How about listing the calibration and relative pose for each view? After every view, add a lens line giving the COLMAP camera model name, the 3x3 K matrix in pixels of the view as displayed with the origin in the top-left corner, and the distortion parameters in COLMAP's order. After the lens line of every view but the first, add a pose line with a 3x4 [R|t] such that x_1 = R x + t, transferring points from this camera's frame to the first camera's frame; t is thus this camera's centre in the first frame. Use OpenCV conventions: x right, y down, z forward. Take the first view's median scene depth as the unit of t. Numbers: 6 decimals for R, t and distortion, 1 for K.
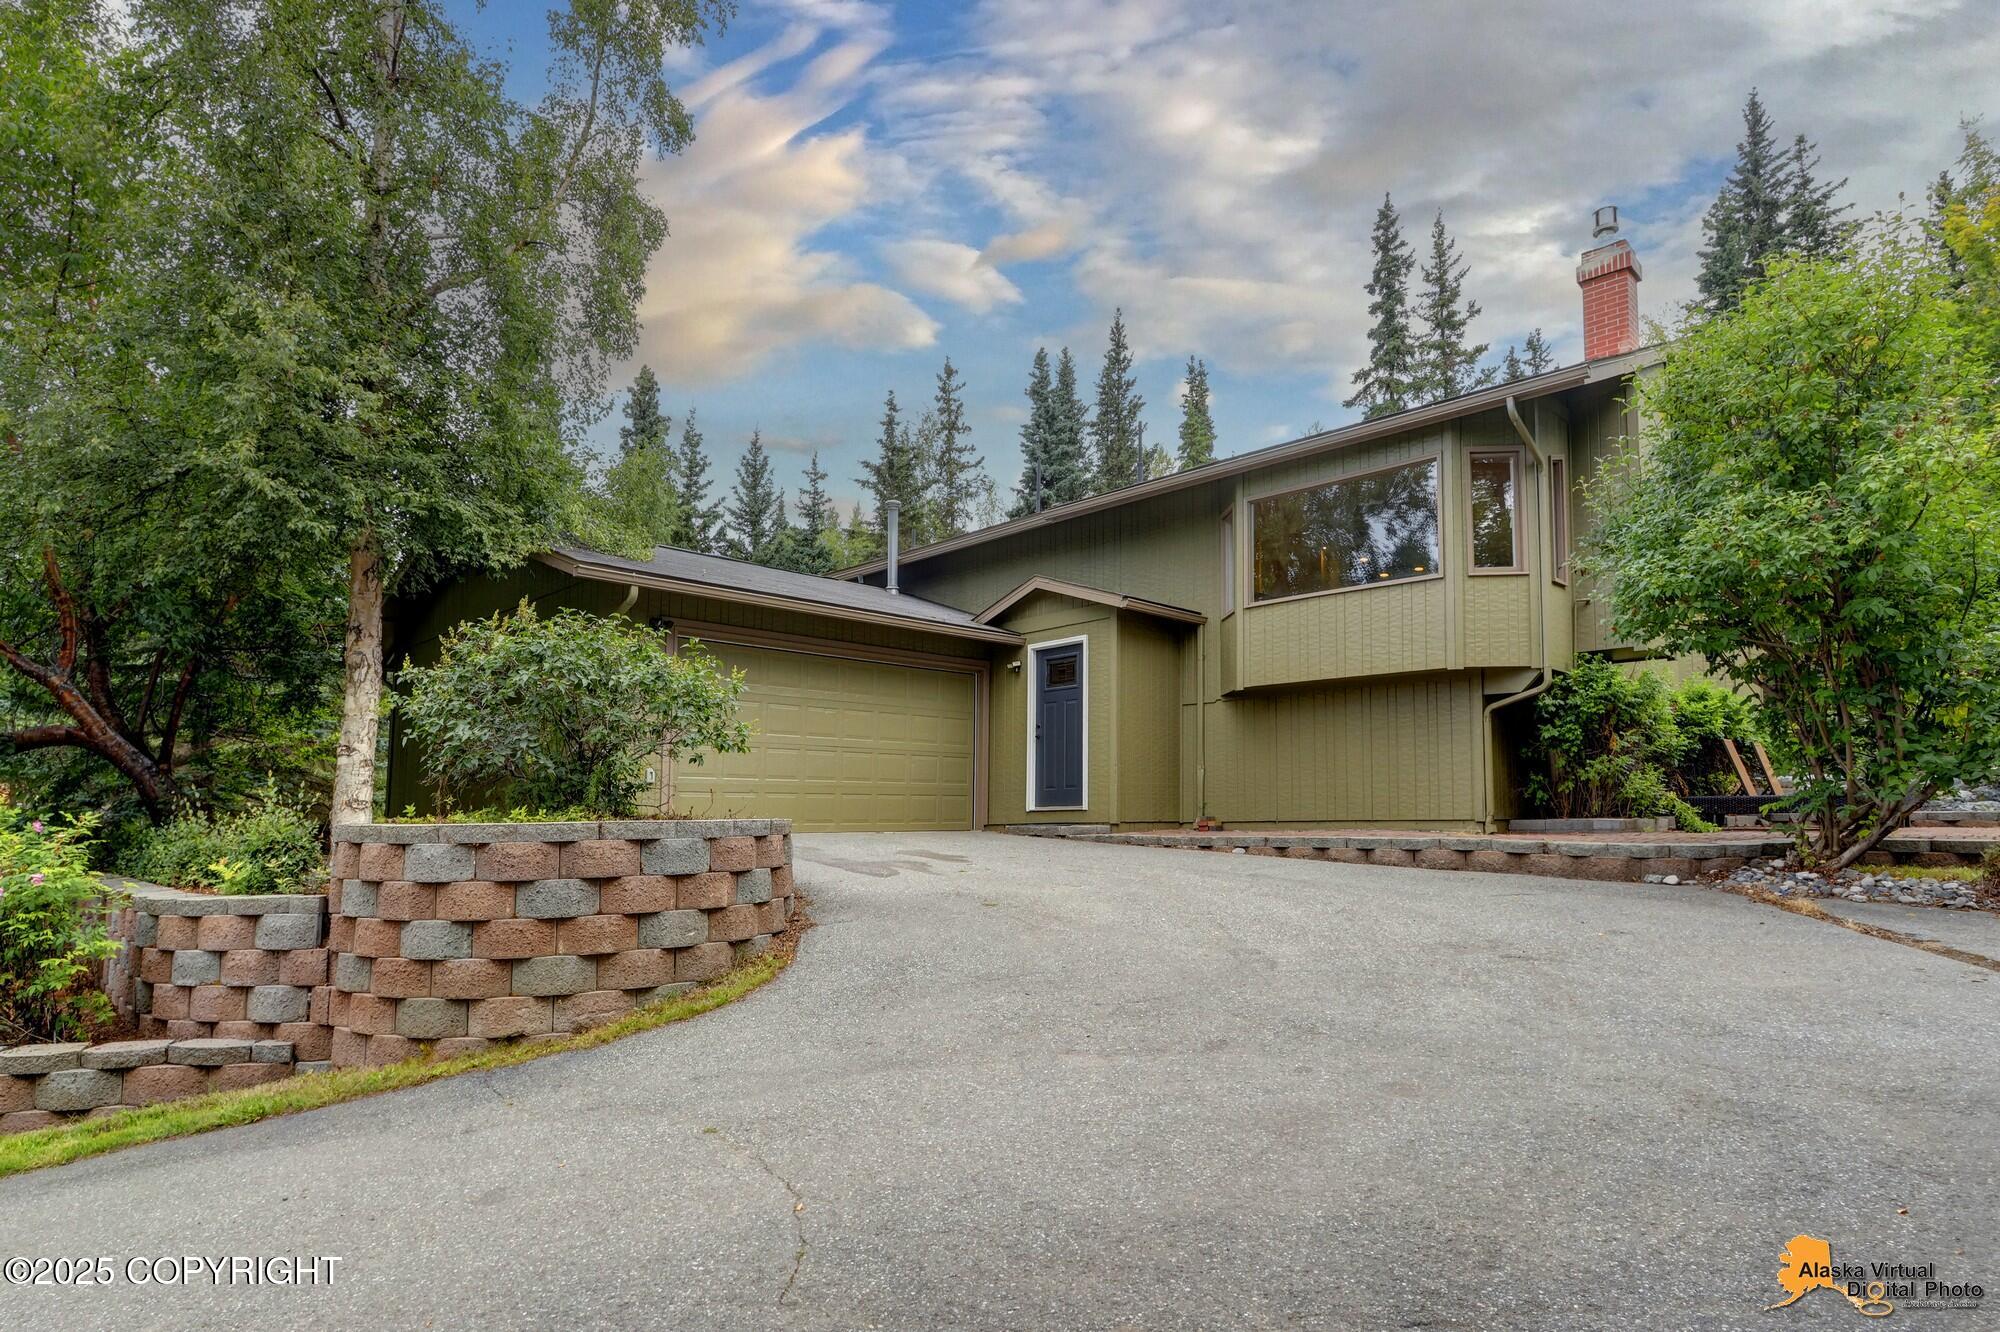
lens RADIAL K [[1028.8, 0, 1029.6], [0, 1028.8, 717.3], [0, 0, 1]] dist [0.014618, -0.001063]
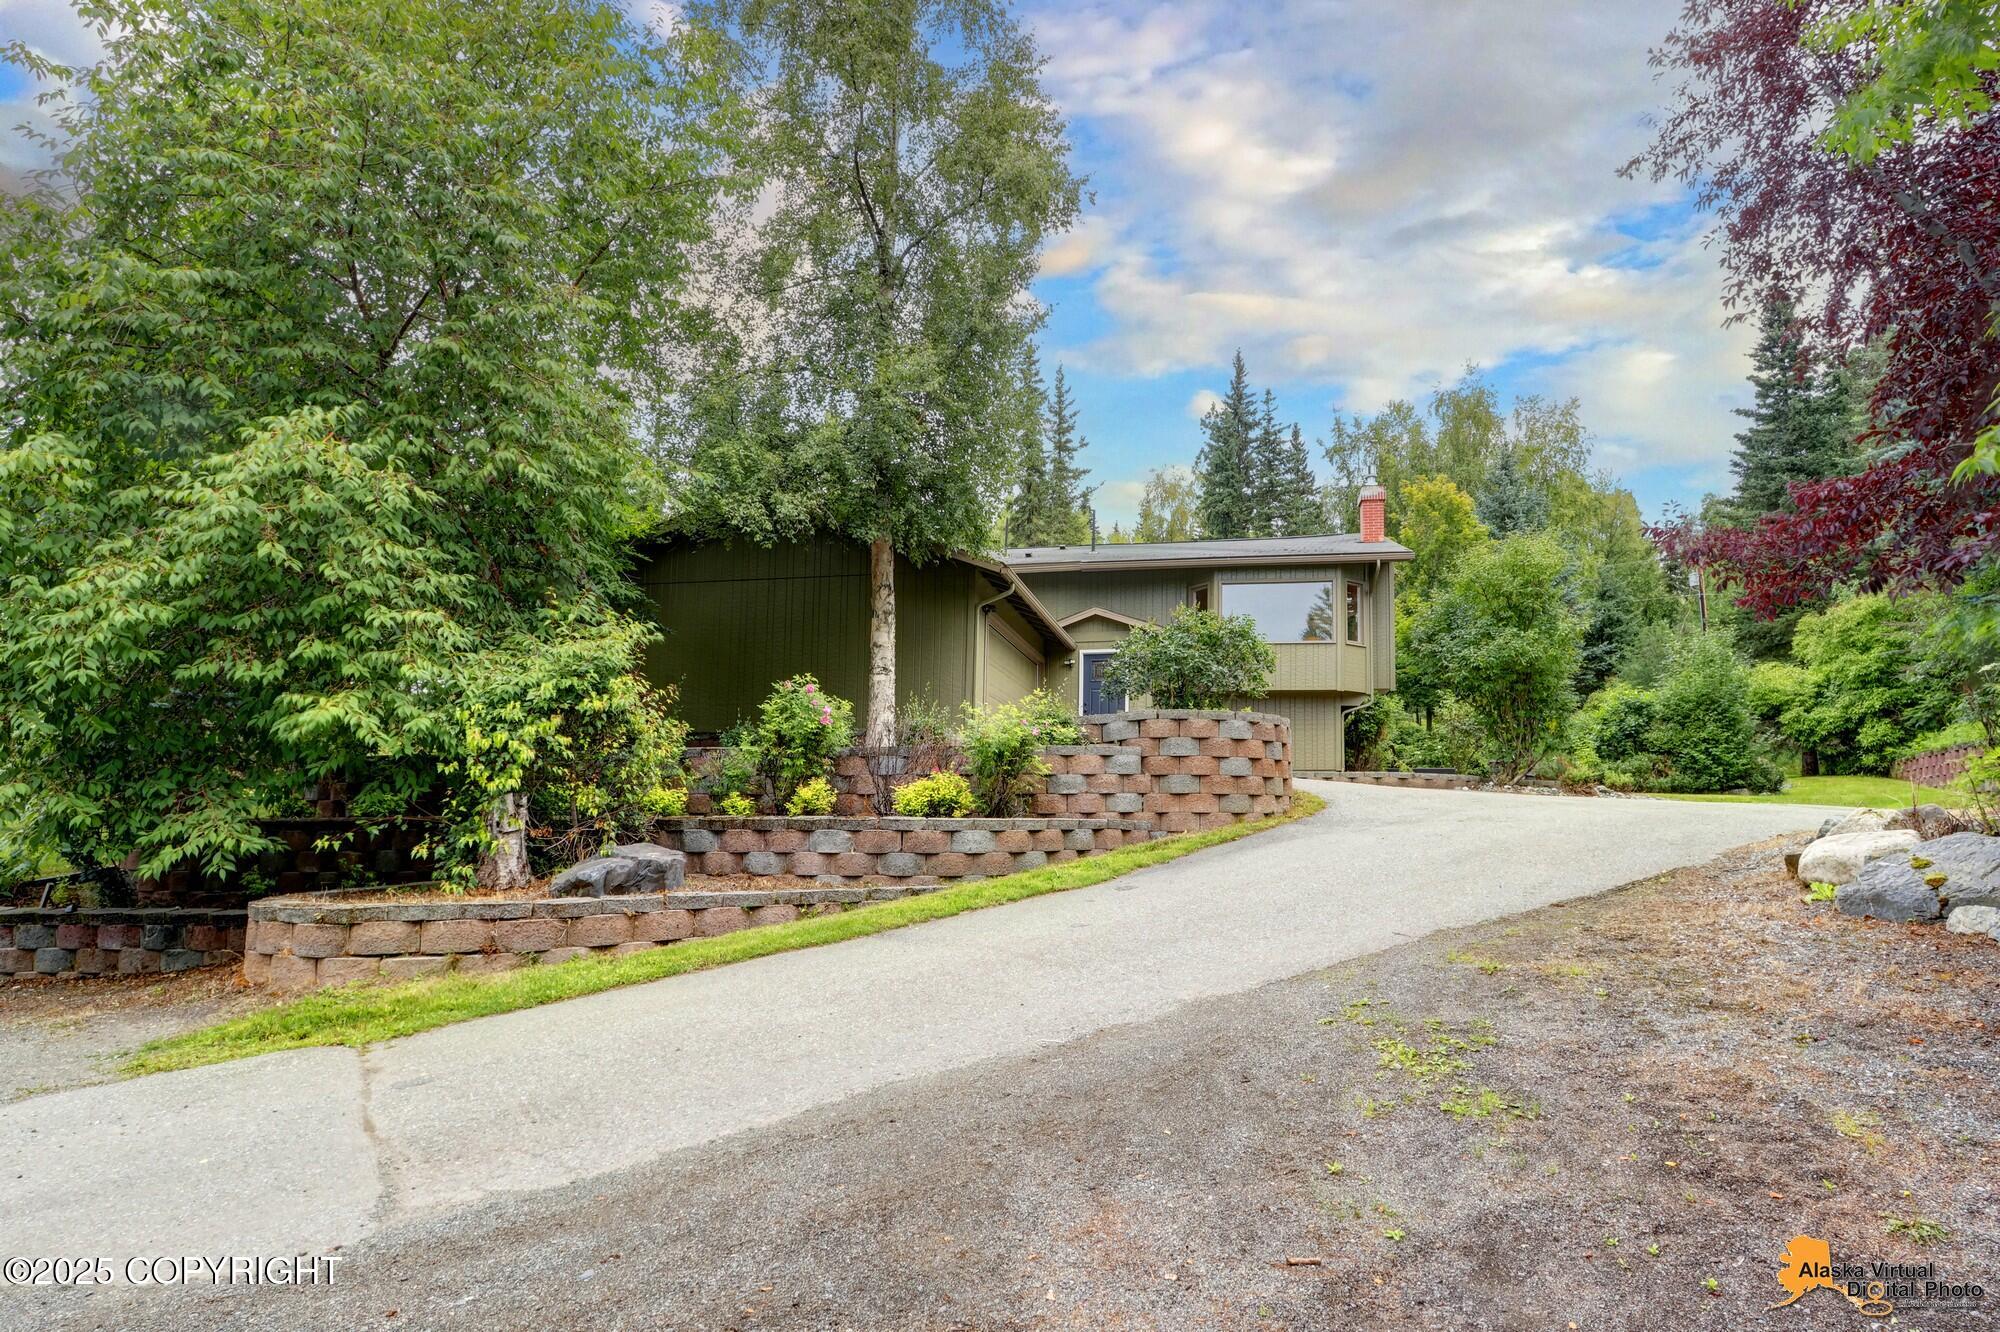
lens RADIAL K [[1028.8, 0, 1029.6], [0, 1028.8, 717.3], [0, 0, 1]] dist [0.014618, -0.001063]
pose [[0.816122, 0.080690, 0.572219, -0.942977], [-0.062688, 0.996722, -0.051143, 0.111588], [-0.574470, 0.005868, 0.818505, -0.198386]]
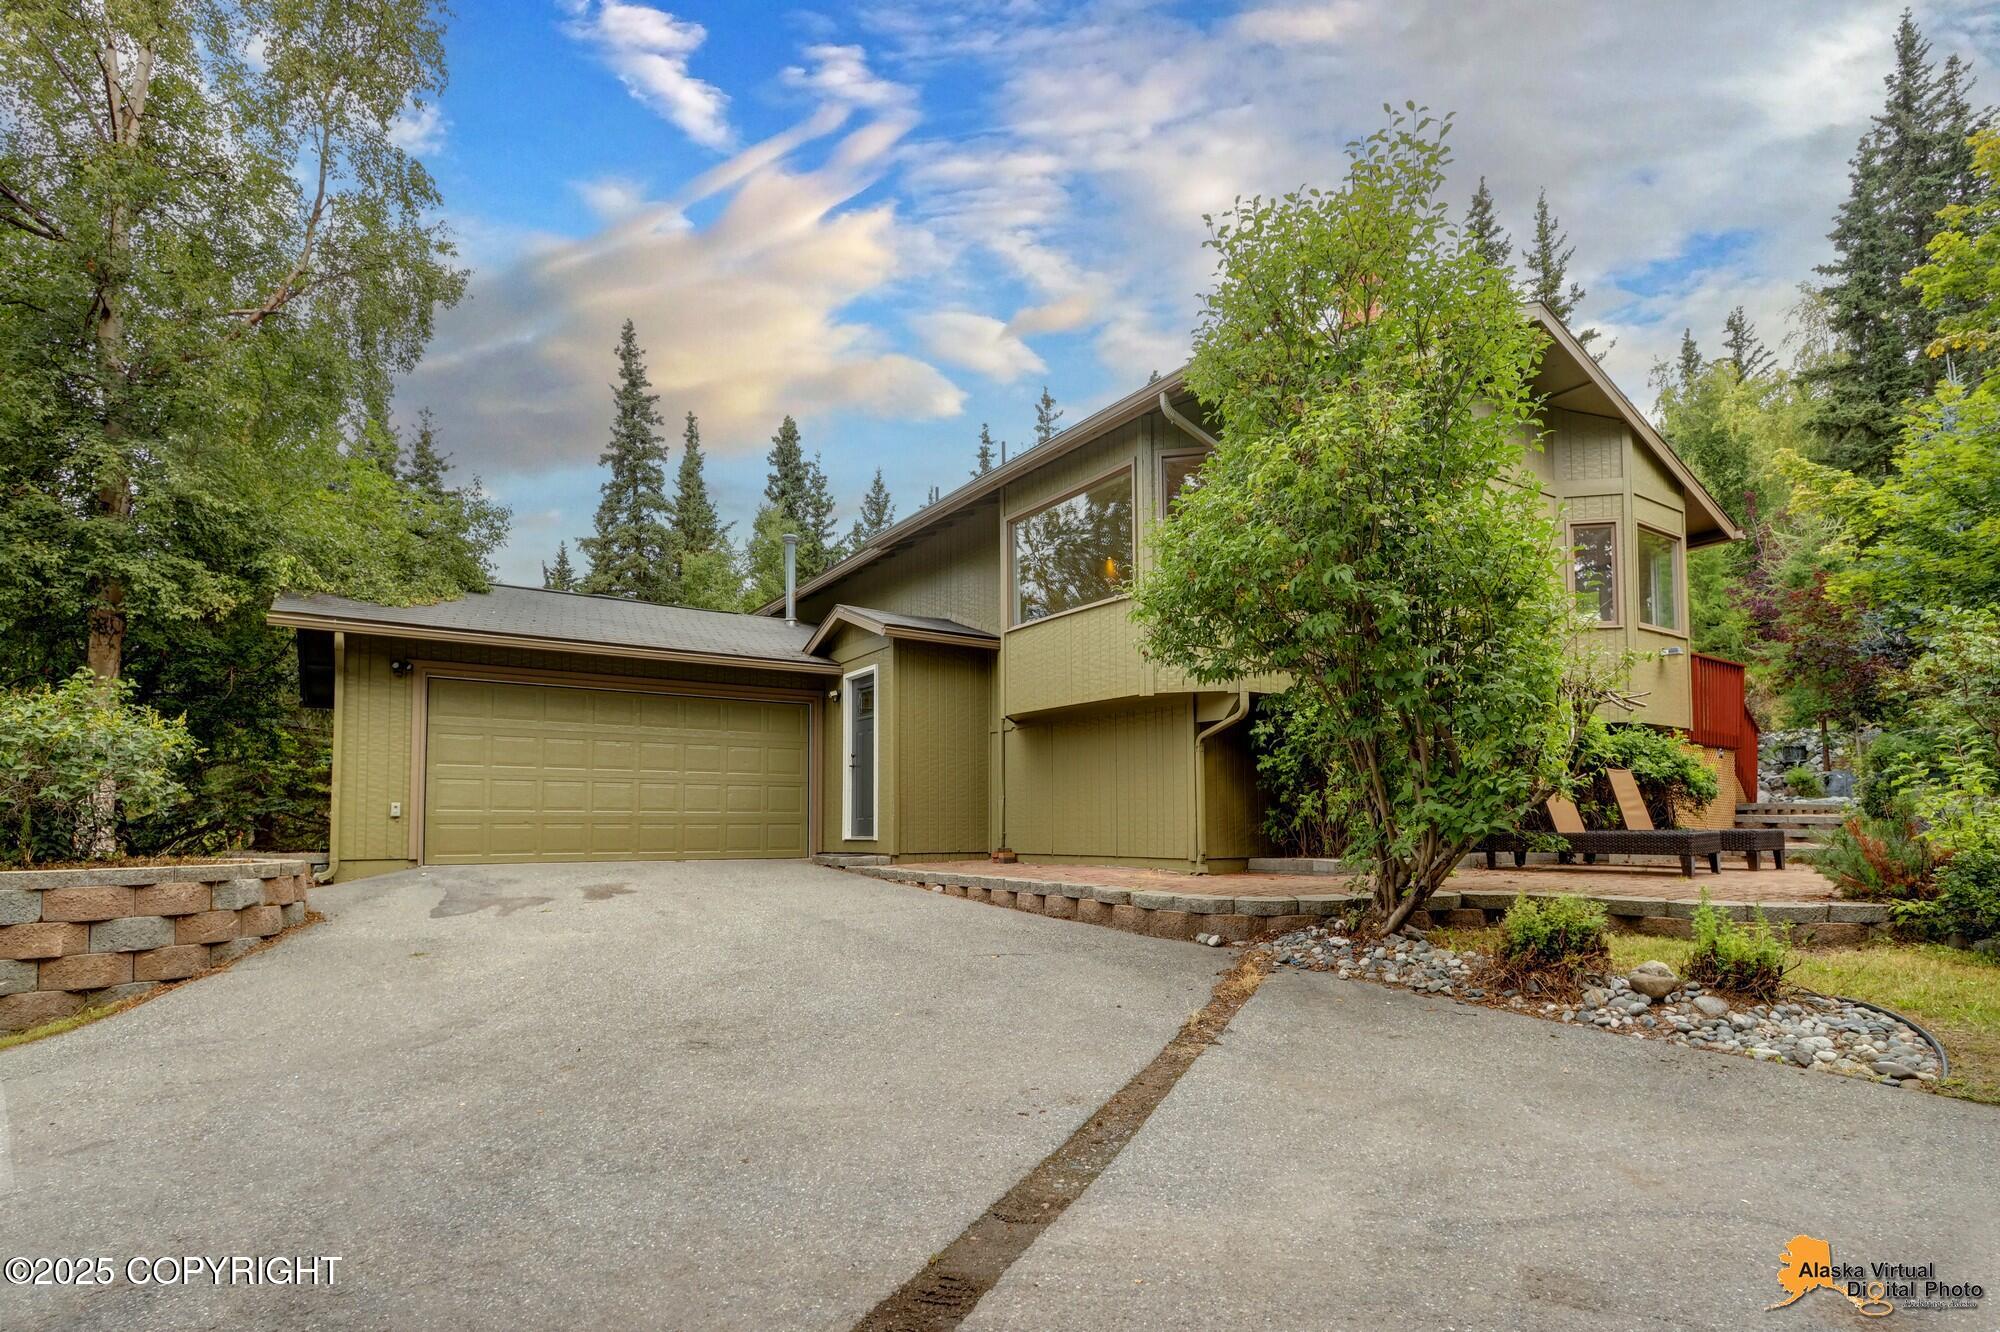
lens RADIAL K [[967.1, 0, 1115.5], [0, 967.1, 763.5], [0, 0, 1]] dist [0.004310, 0.000133]
pose [[0.983326, -0.005566, -0.181769, 0.430797], [0.012097, 0.999320, 0.034839, -0.013312], [0.181451, -0.036457, 0.982724, 0.118704]]
